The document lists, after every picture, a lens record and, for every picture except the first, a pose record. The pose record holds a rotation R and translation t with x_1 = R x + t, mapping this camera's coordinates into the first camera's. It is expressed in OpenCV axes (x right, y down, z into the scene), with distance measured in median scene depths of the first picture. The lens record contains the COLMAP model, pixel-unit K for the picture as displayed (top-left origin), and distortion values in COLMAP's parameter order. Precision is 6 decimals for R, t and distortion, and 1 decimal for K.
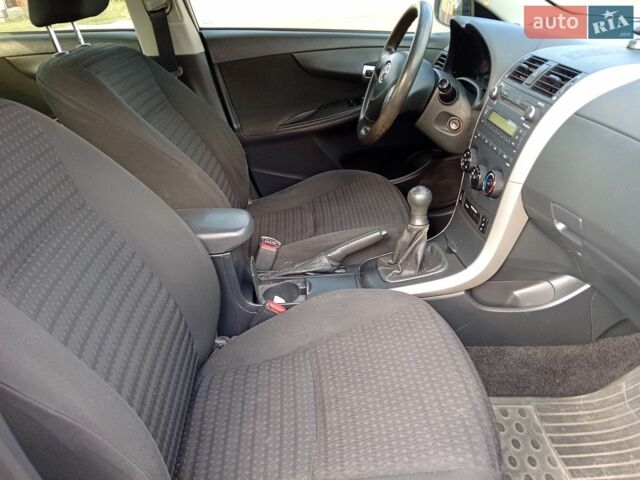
lens RADIAL K [[528.2, 0, 317.3], [0, 528.2, 232.9], [0, 0, 1]] dist [0.048377, -0.106447]
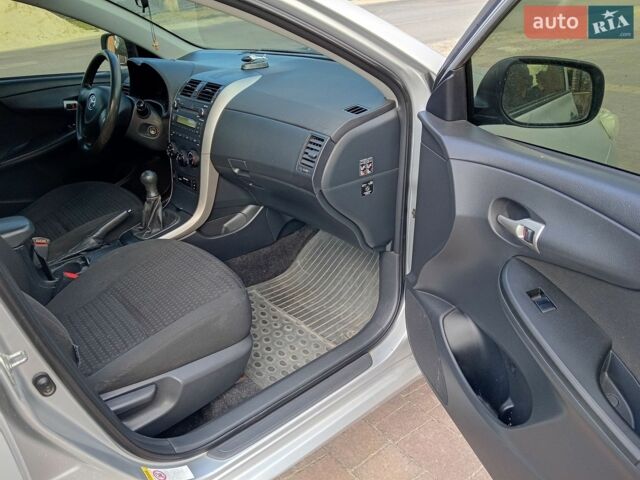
lens RADIAL K [[515.3, 0, 321.8], [0, 515.3, 239.1], [0, 0, 1]] dist [0.082964, -0.165810]
pose [[0.800289, -0.264992, 0.537881, -0.244697], [0.283663, 0.957633, 0.049738, 0.158806], [-0.528273, 0.112773, 0.841552, -0.465323]]
